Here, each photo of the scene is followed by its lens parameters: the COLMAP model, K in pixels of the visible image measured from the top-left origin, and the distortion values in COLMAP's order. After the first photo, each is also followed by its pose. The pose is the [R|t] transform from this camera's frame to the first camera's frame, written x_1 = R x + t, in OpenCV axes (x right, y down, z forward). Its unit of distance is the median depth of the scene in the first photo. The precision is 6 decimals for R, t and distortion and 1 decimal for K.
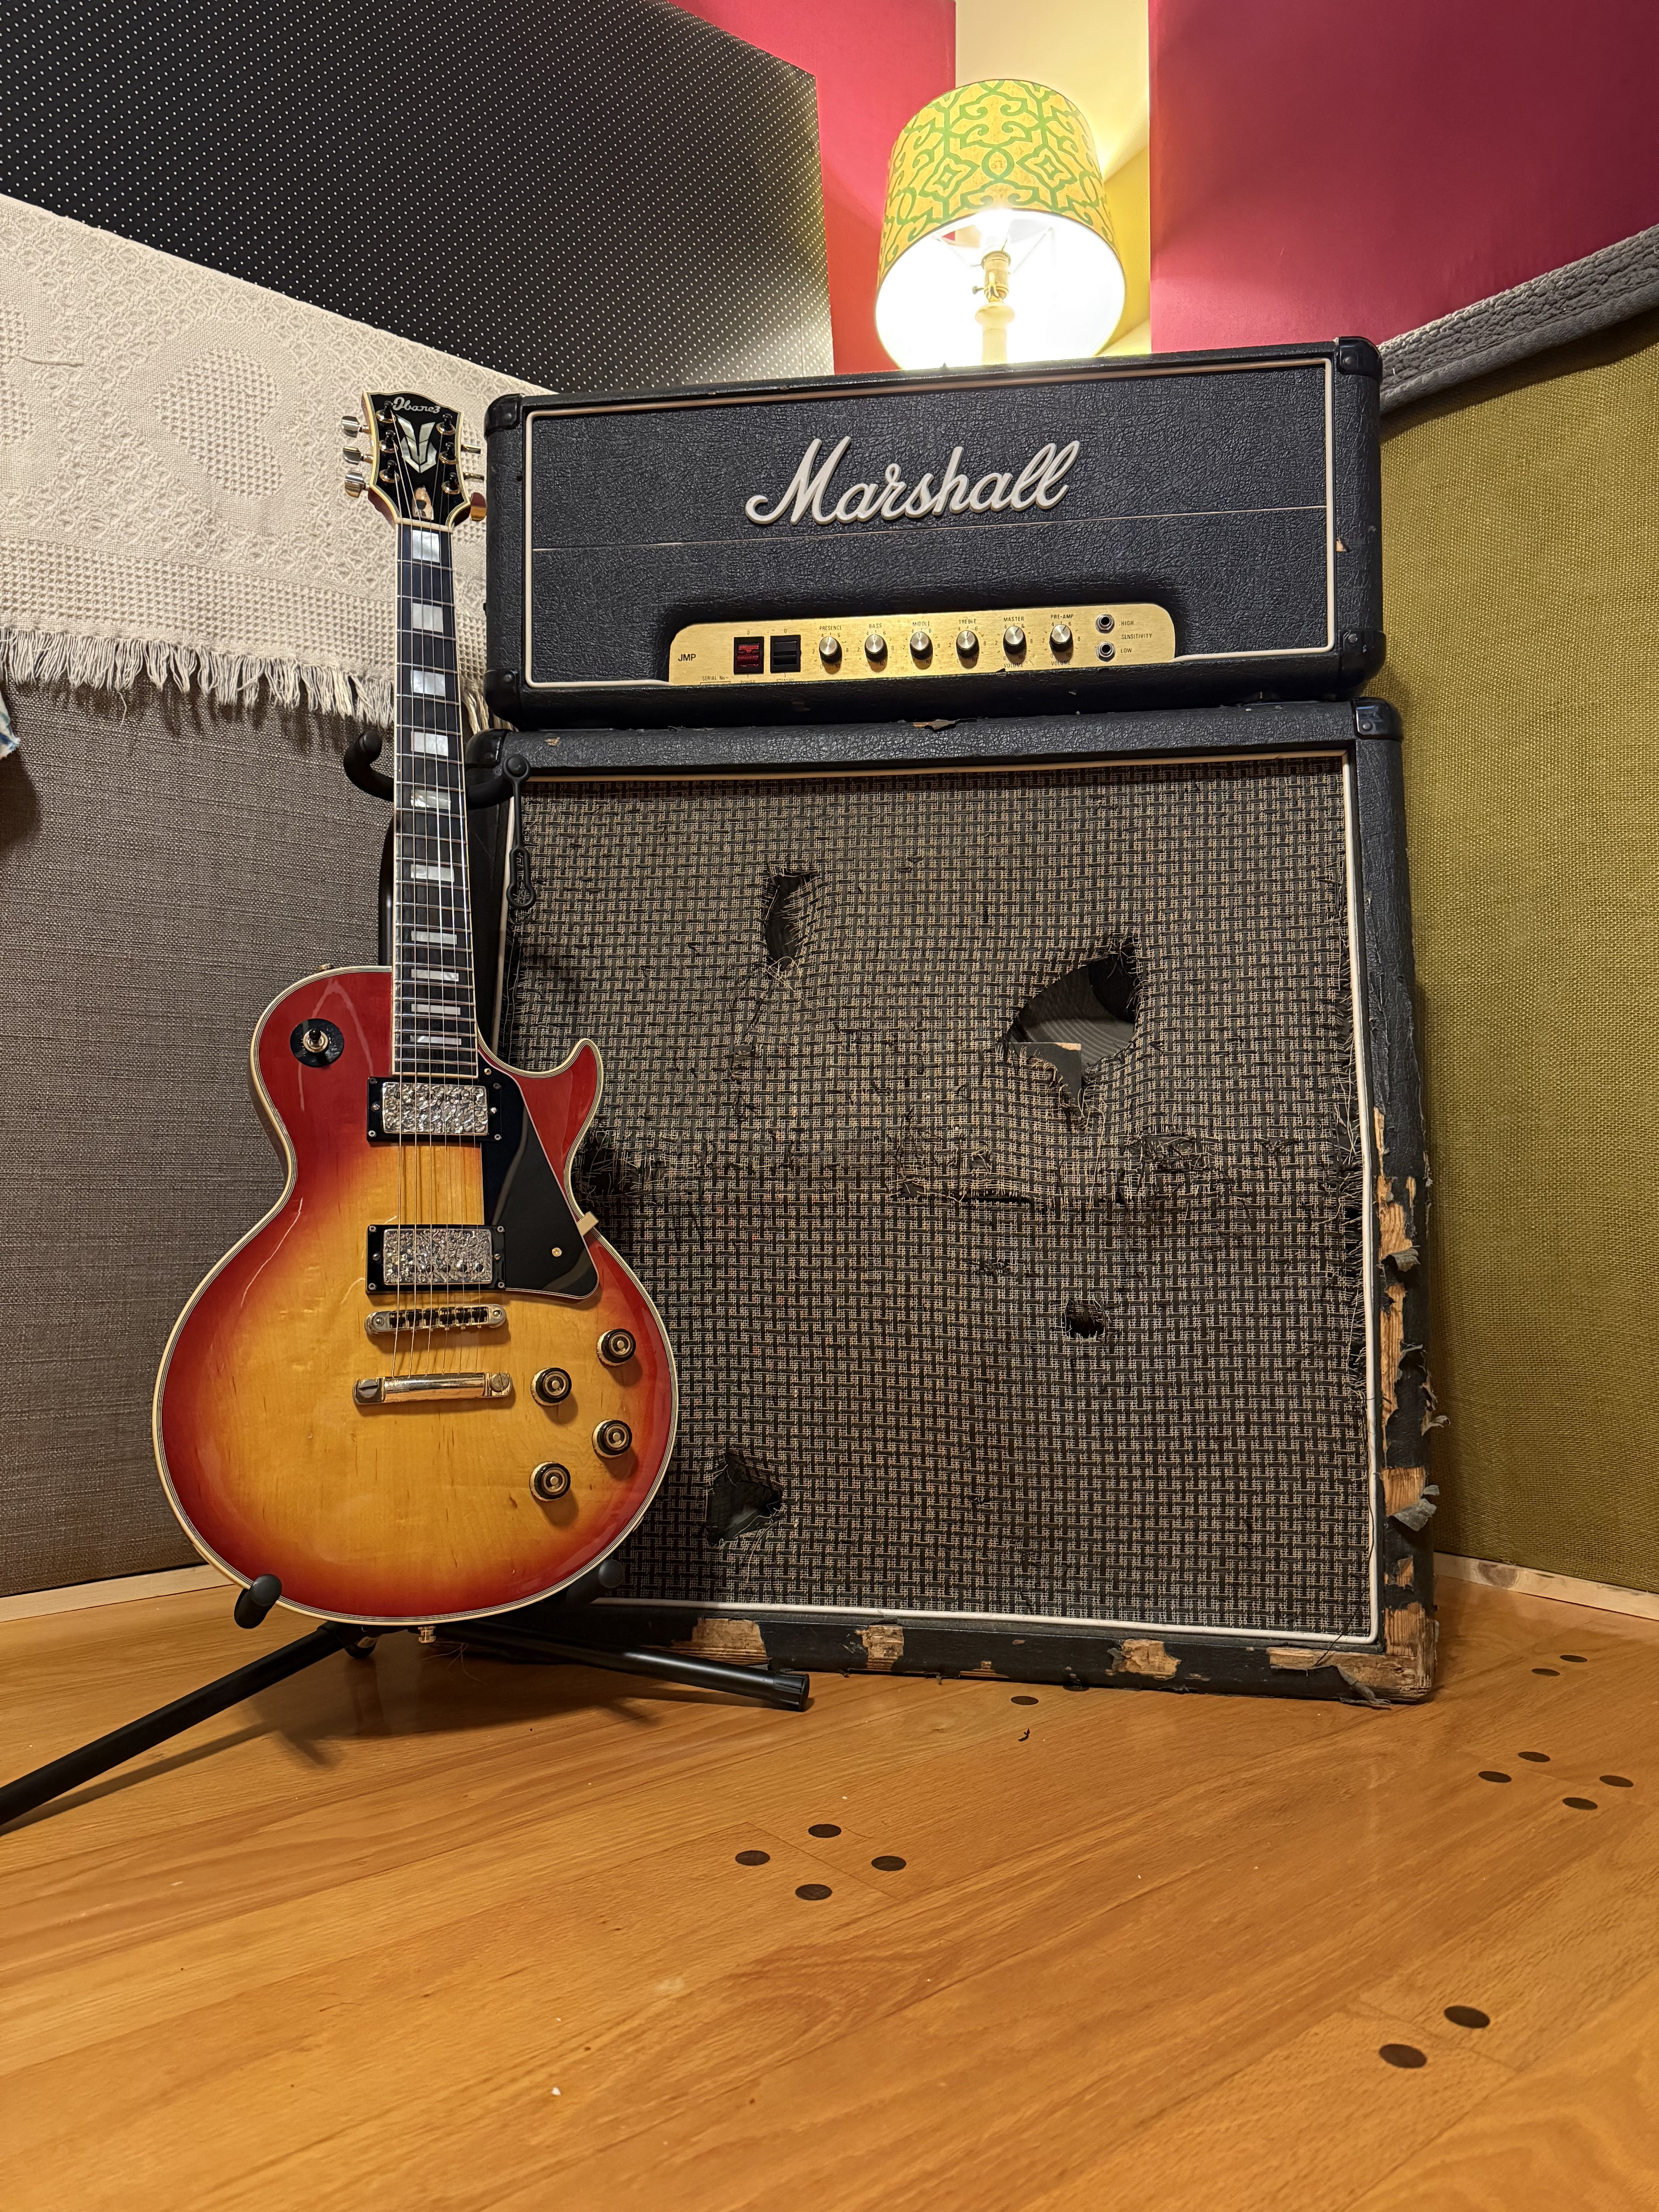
lens RADIAL K [[1558.2, 0, 828.3], [0, 1558.2, 1096.2], [0, 0, 1]] dist [-0.003712, 0.001463]
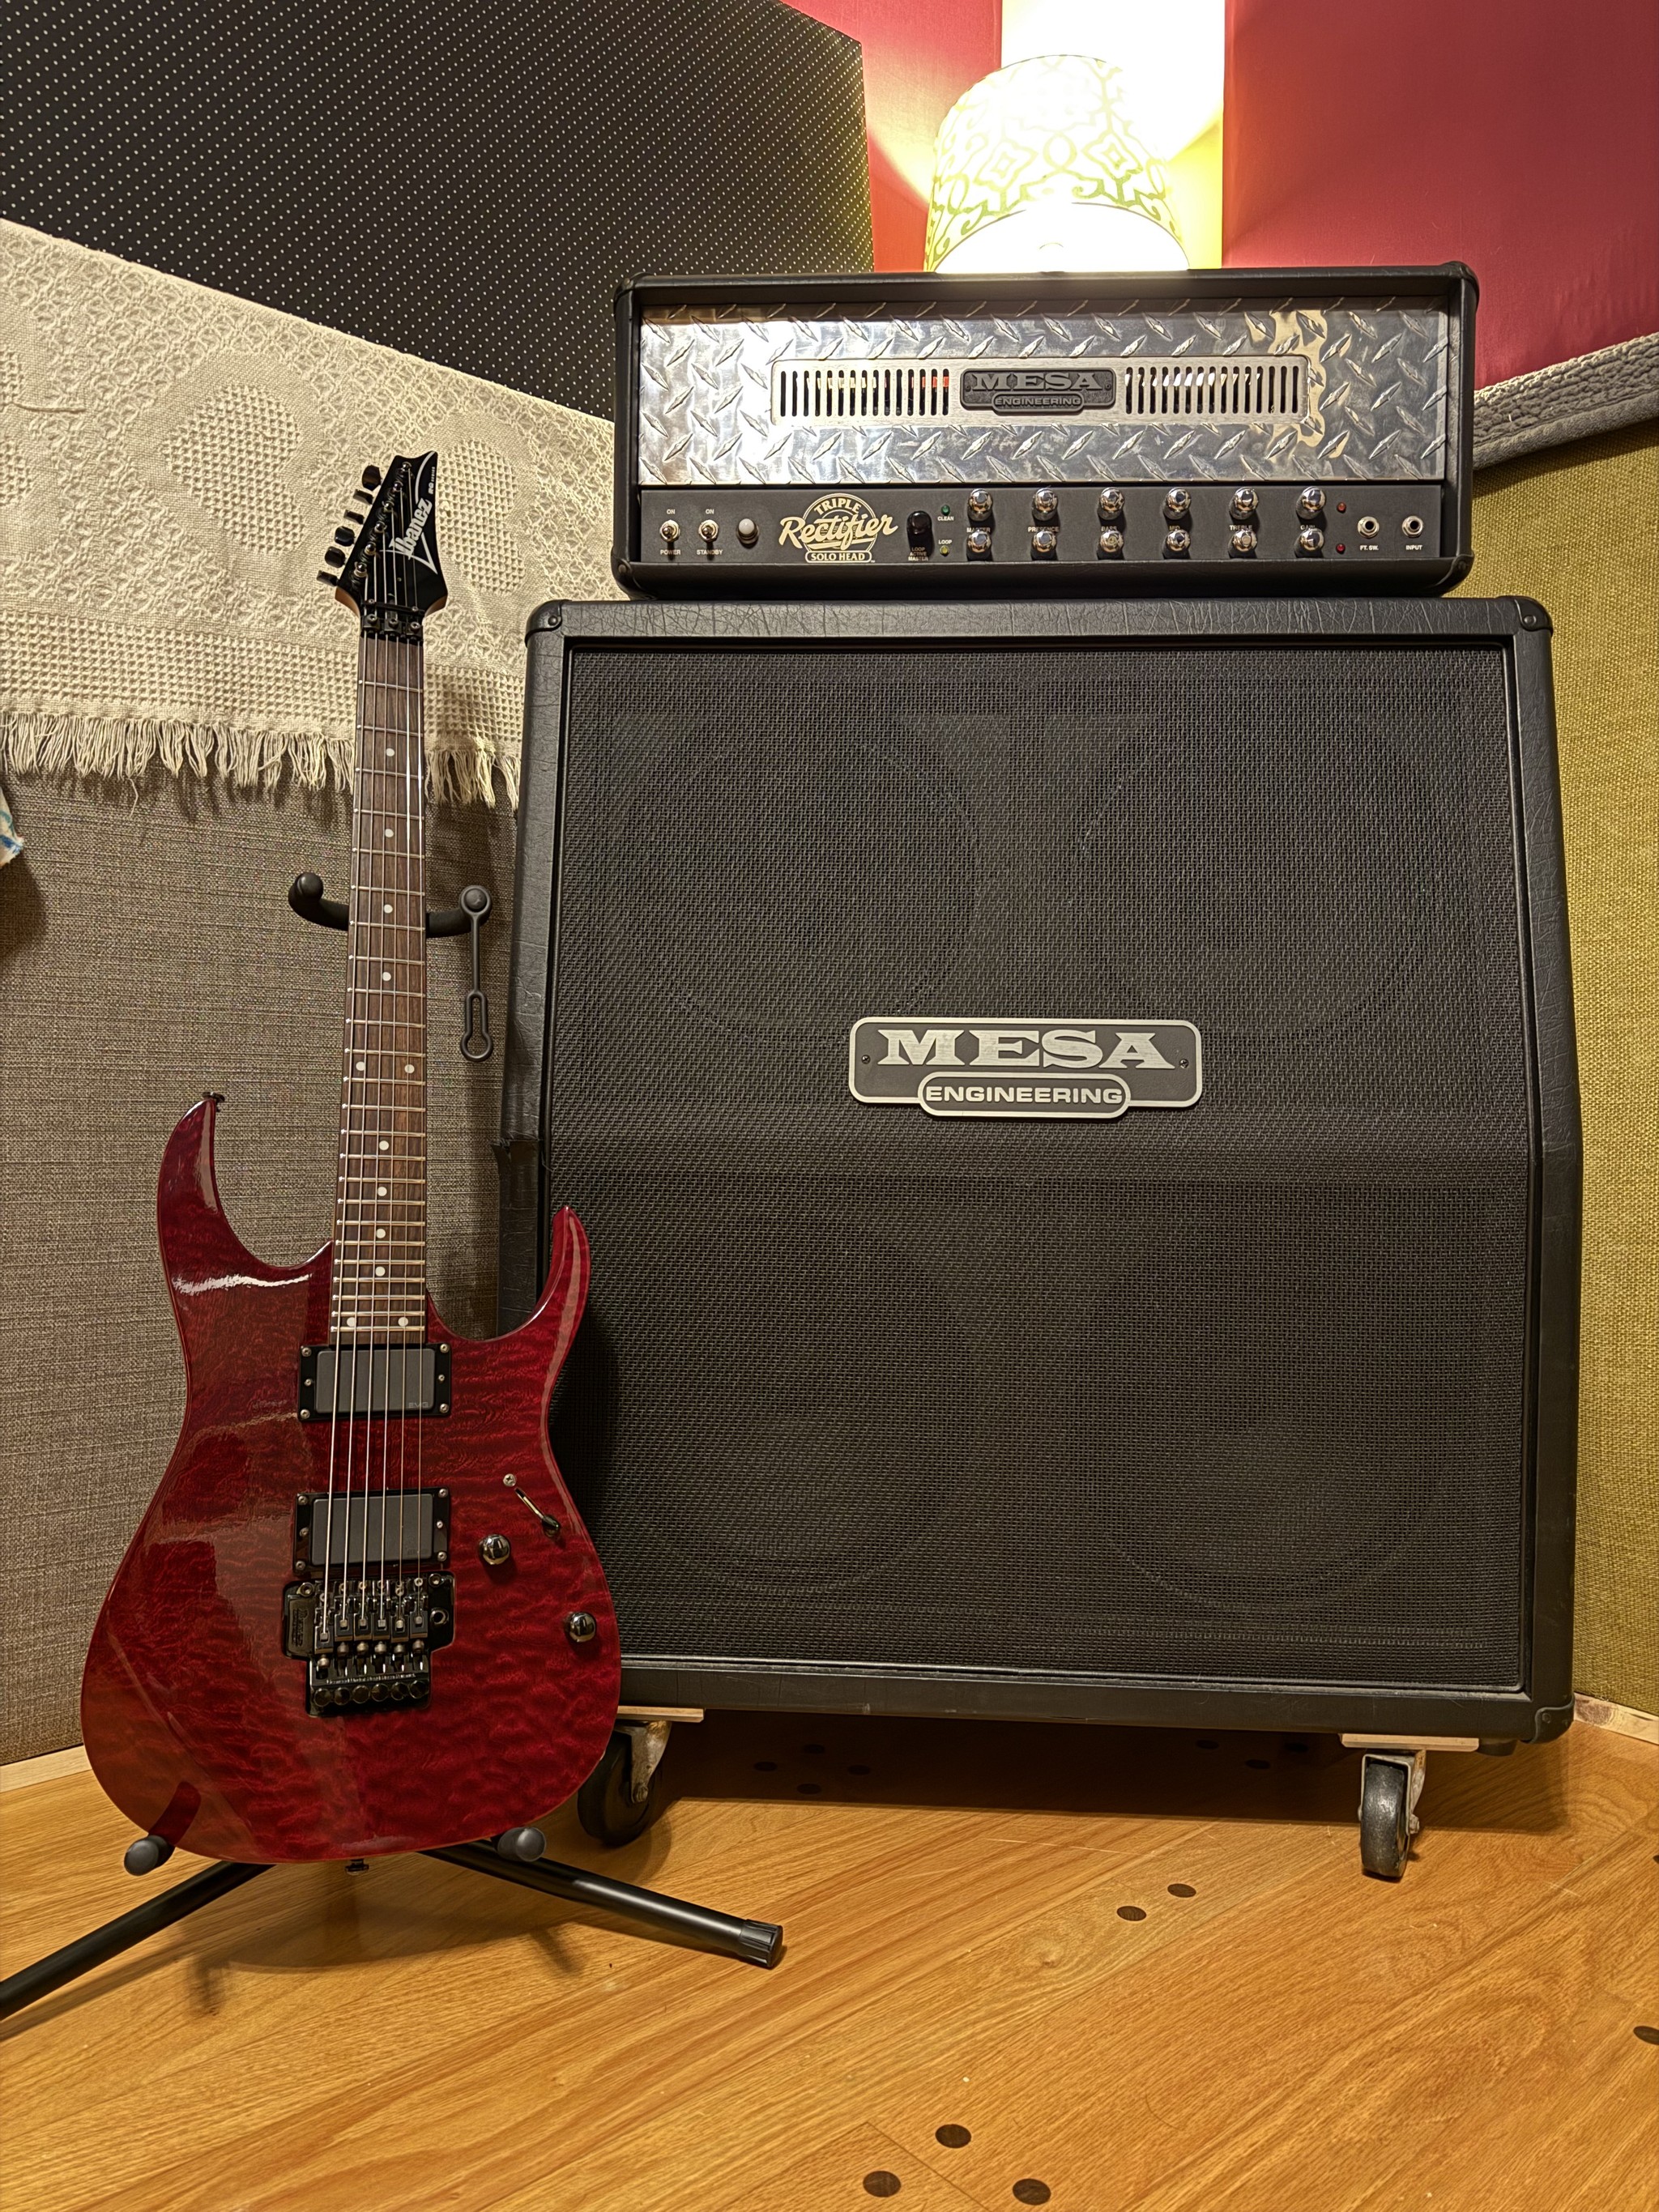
lens RADIAL K [[1558.3, 0, 829.8], [0, 1558.3, 1113.4], [0, 0, 1]] dist [-0.003712, 0.001463]
pose [[0.999784, 0.008190, 0.019127, -0.061798], [-0.009174, 0.998607, 0.051961, -0.112102], [-0.018675, -0.052125, 0.998466, 0.073828]]
